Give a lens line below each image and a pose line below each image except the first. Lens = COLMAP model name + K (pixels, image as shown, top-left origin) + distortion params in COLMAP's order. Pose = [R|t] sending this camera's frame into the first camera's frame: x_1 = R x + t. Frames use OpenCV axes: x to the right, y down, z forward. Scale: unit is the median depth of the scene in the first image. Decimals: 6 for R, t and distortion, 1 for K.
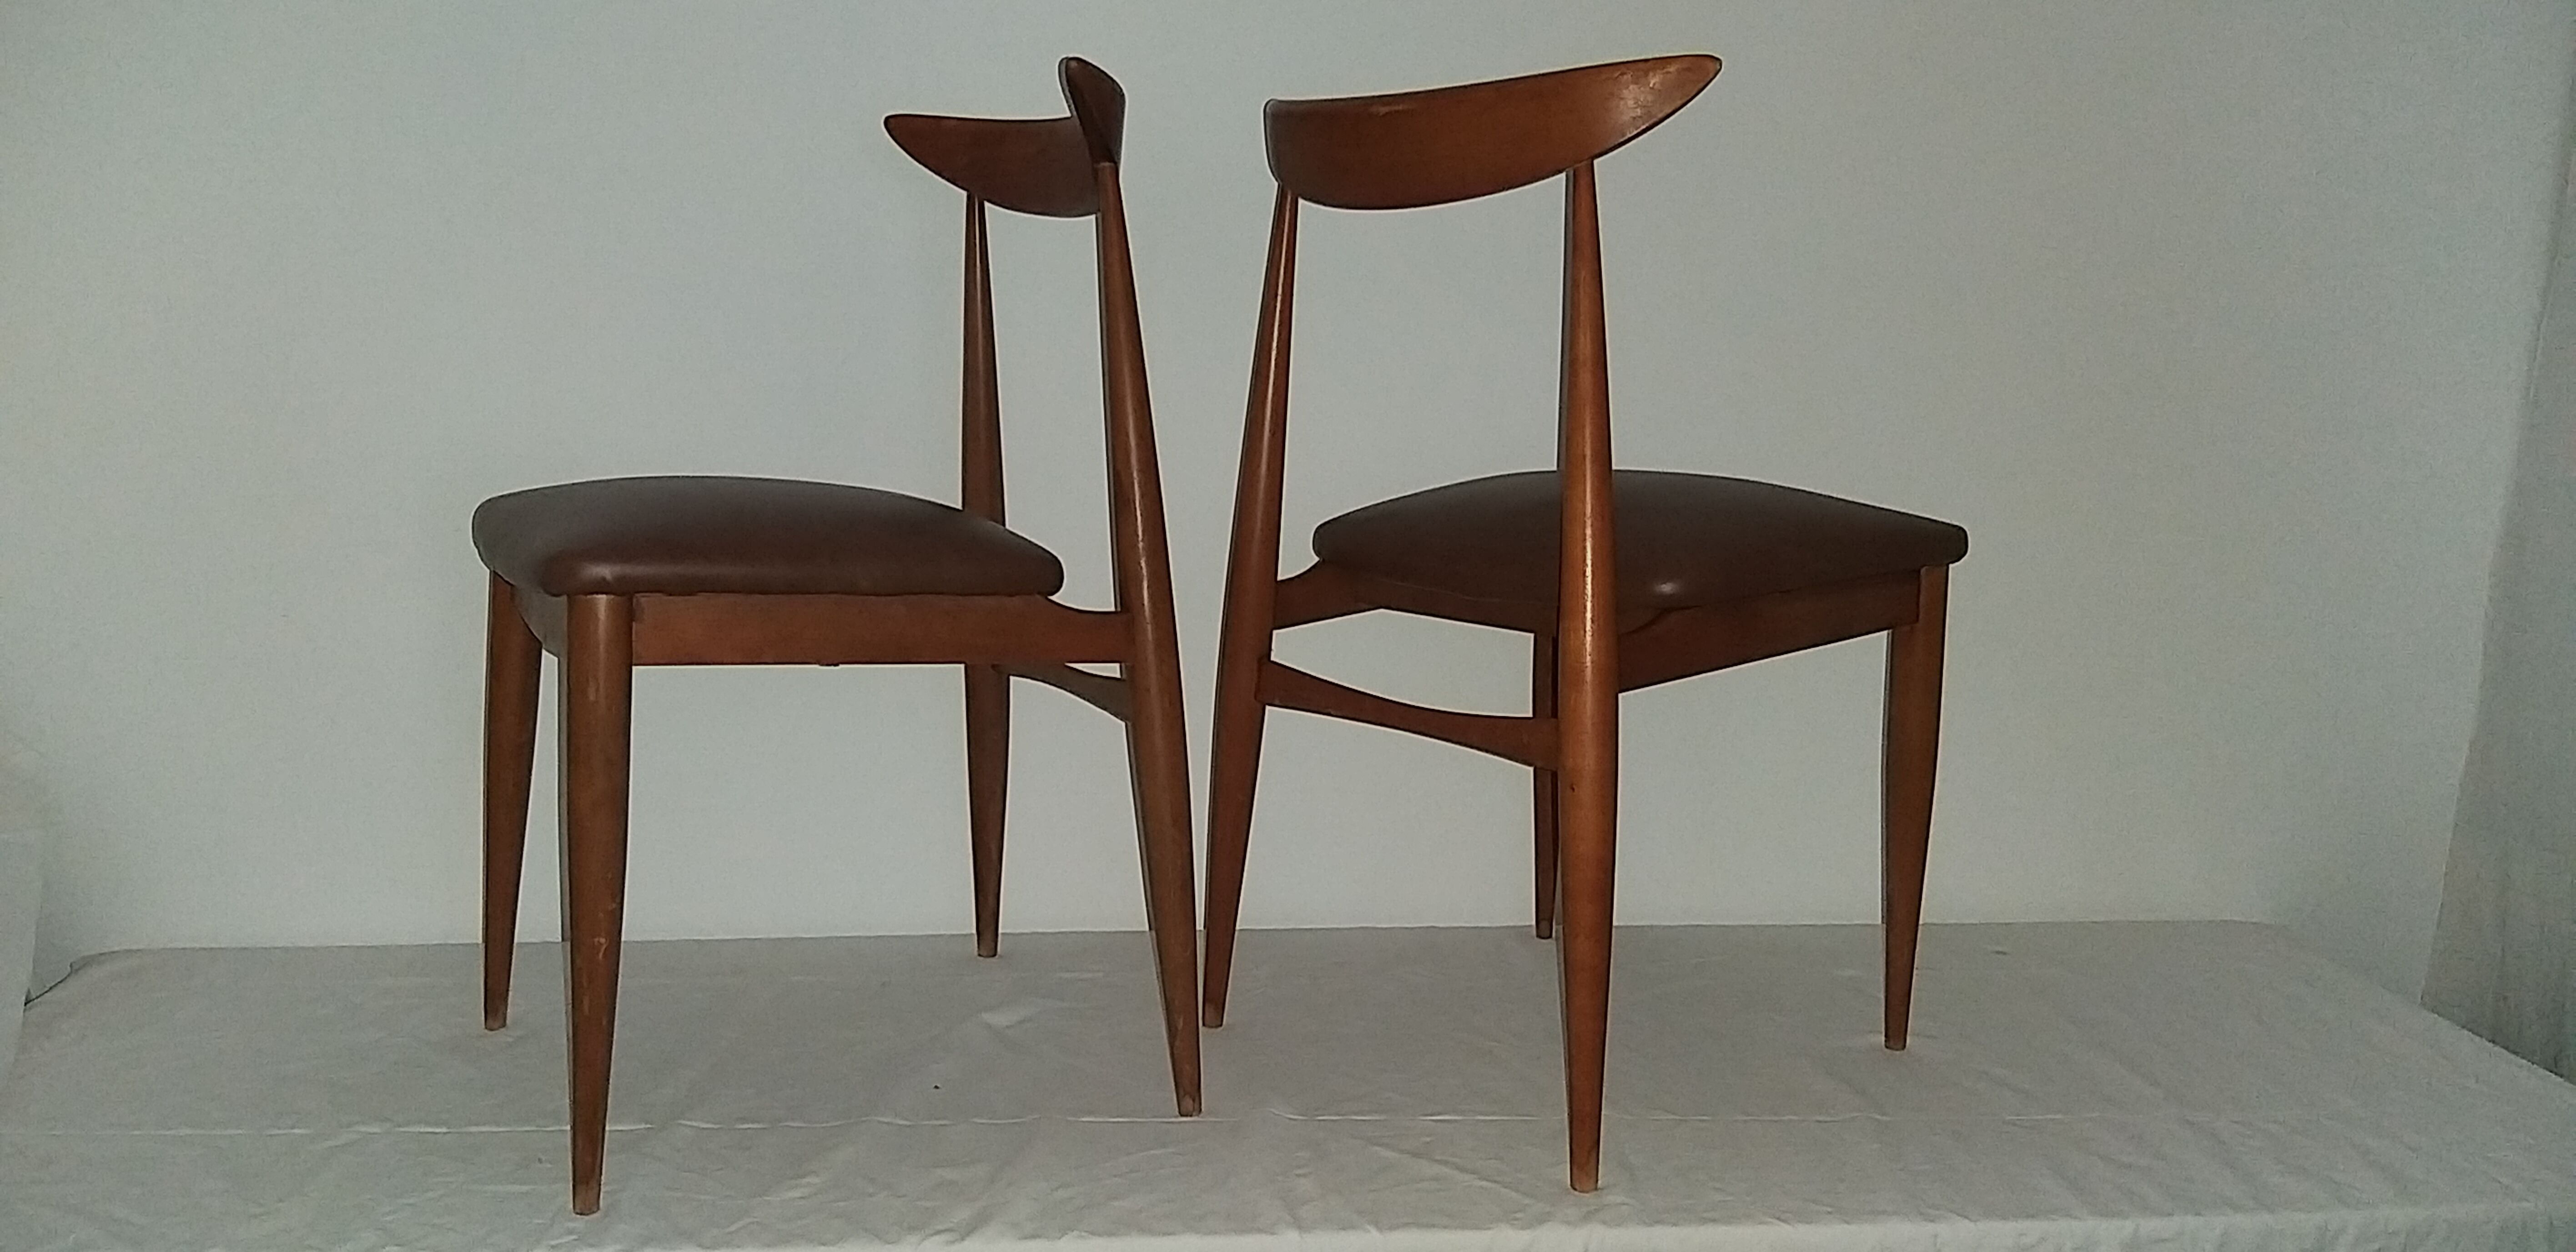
lens RADIAL K [[1924.8, 0, 1296.8], [0, 1924.8, 622.4], [0, 0, 1]] dist [0.032007, -0.033618]
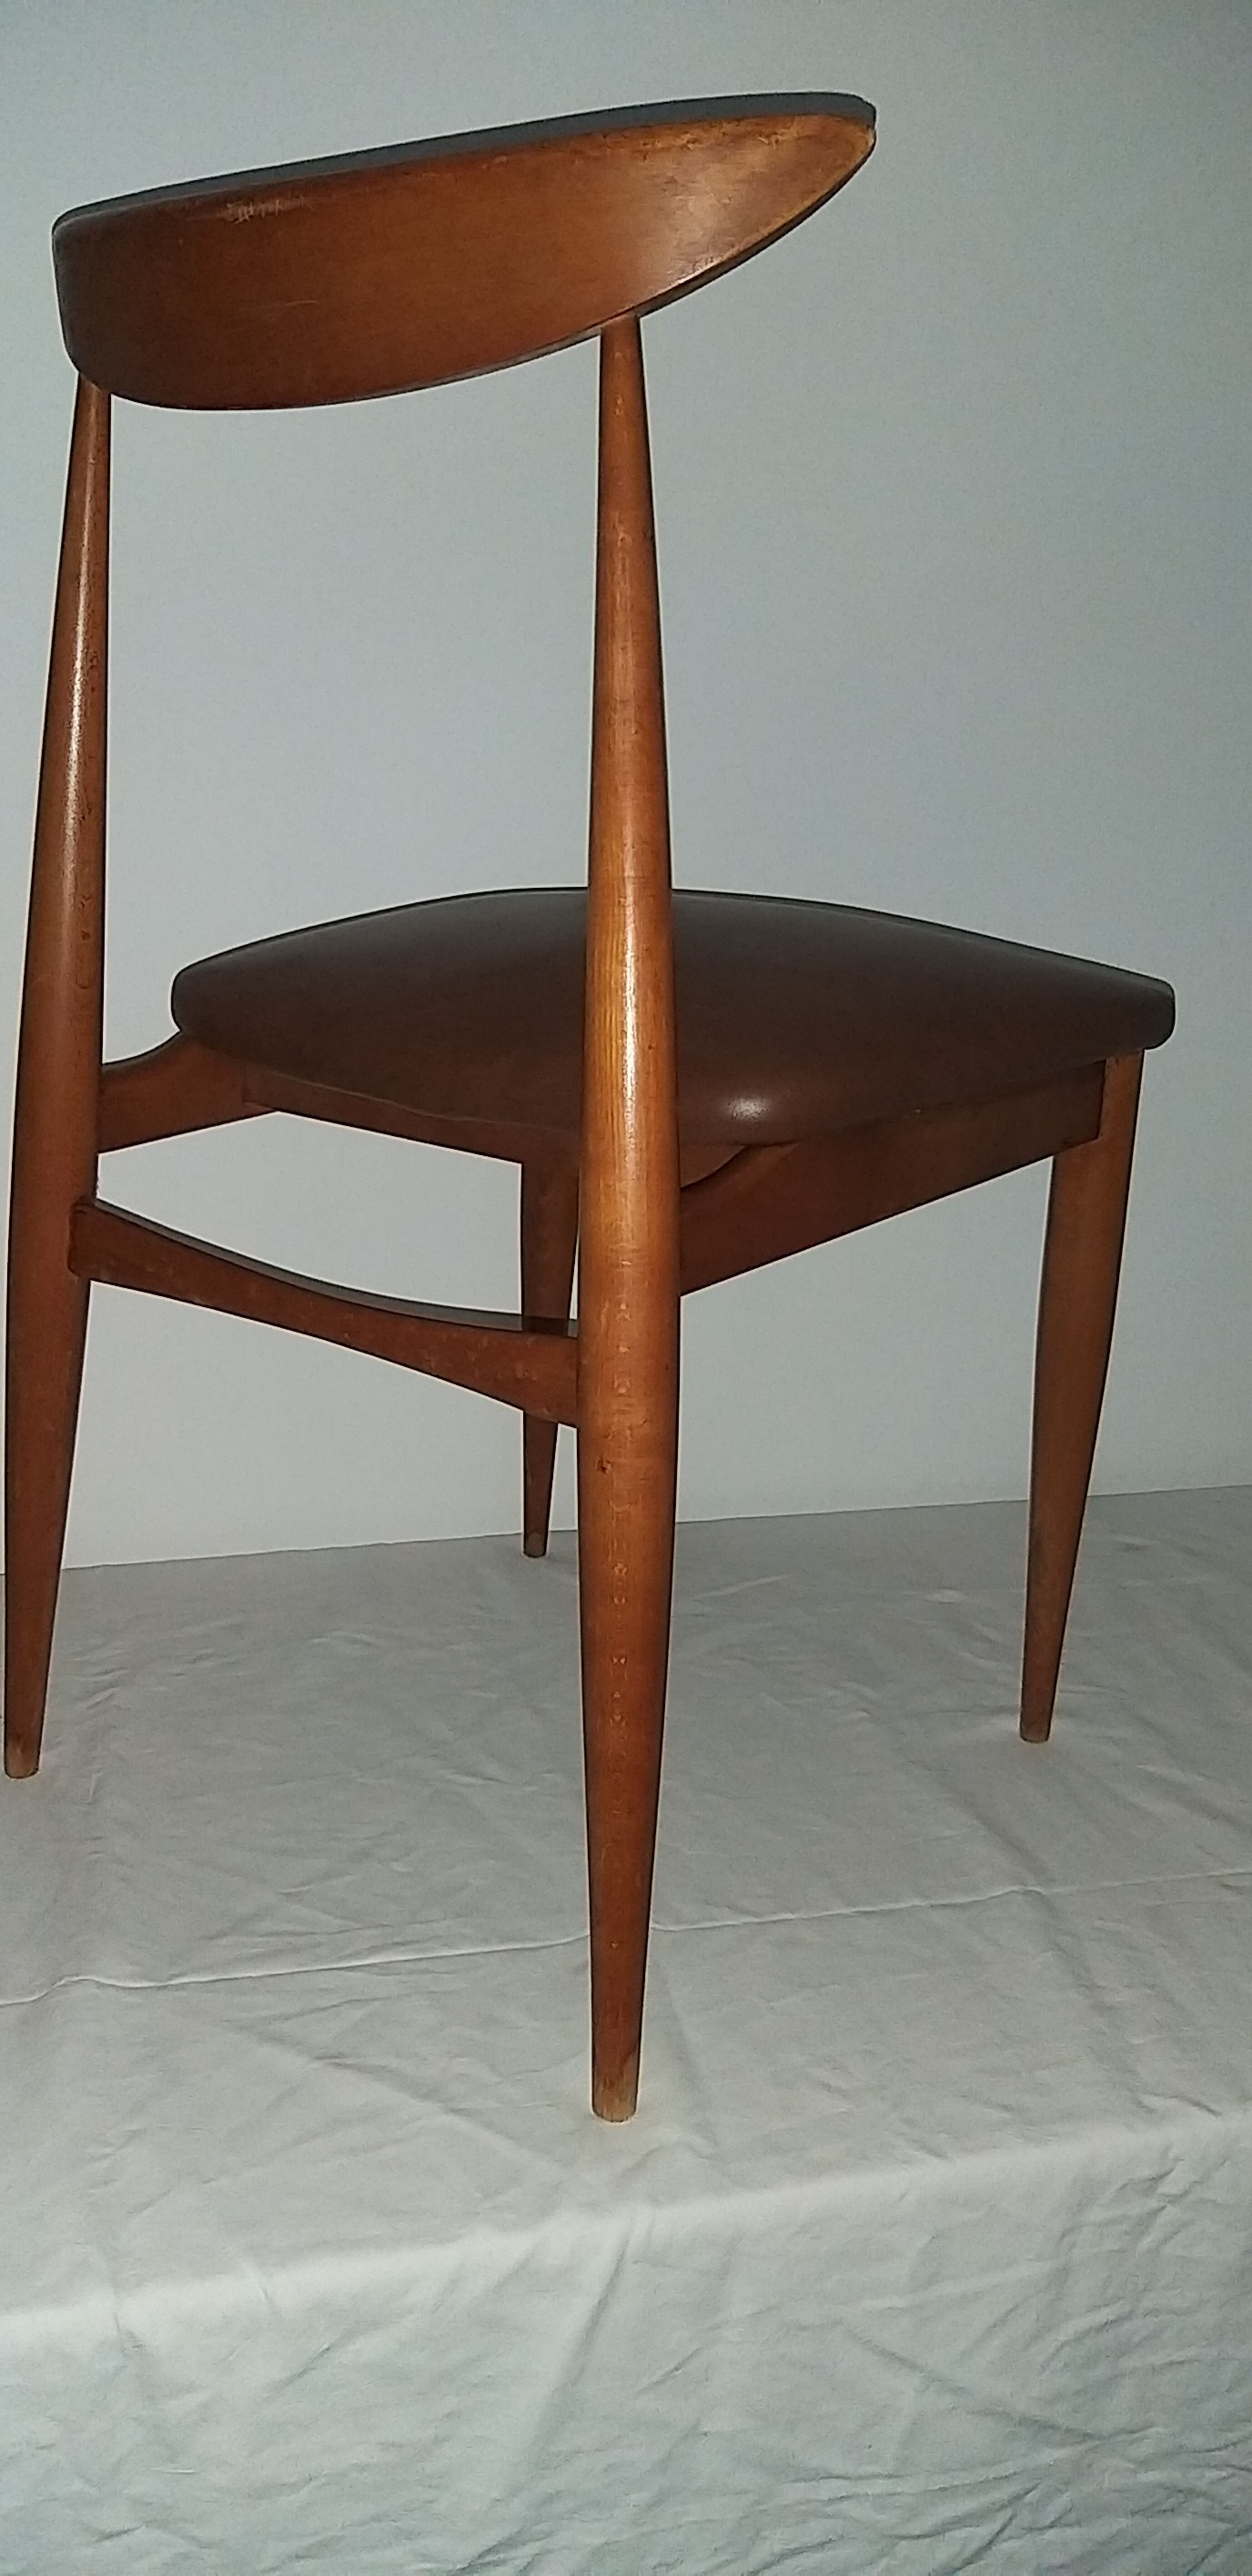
lens RADIAL K [[1924.8, 0, 626.6], [0, 1924.8, 1269.9], [0, 0, 1]] dist [0.032007, -0.033618]
pose [[0.982519, -0.018955, 0.185195, 0.043599], [-0.004687, 0.991969, 0.126393, -0.042345], [-0.186103, -0.125052, 0.974540, 0.425282]]
